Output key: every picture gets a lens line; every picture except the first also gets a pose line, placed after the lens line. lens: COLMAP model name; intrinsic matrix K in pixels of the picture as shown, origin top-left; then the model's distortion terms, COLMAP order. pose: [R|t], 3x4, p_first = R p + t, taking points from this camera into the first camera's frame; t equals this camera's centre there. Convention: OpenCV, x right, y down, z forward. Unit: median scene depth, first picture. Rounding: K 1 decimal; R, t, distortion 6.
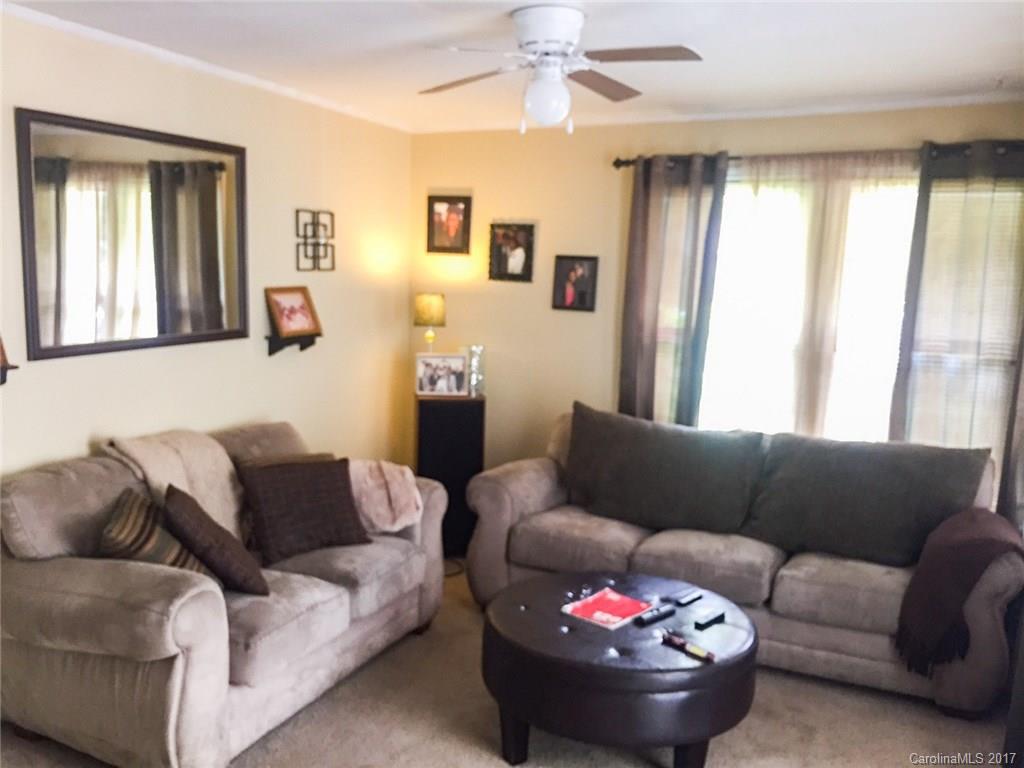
lens RADIAL K [[906.3, 0, 512.0], [0, 906.3, 384.0], [0, 0, 1]] dist [0.049065, 0.002576]
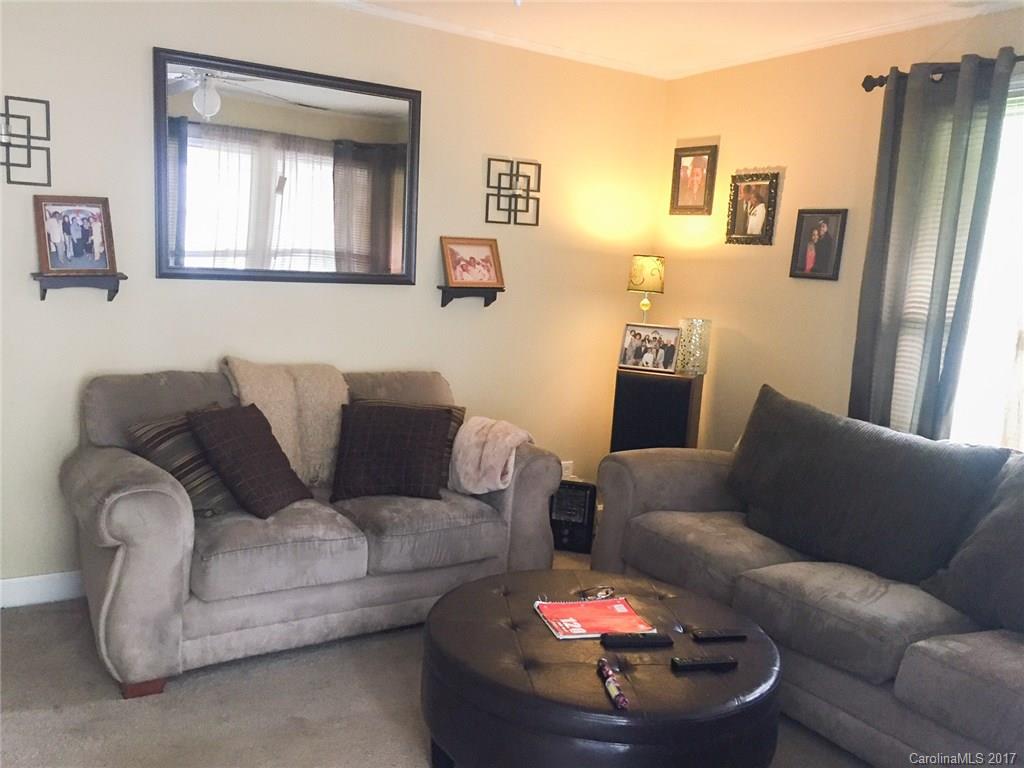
lens RADIAL K [[897.3, 0, 512.0], [0, 897.3, 384.0], [0, 0, 1]] dist [0.104725, -0.120428]
pose [[0.839249, 0.093014, -0.535733, 0.310227], [-0.104355, 0.994498, 0.009187, 0.034061], [0.533639, 0.048196, 0.844338, 0.209951]]
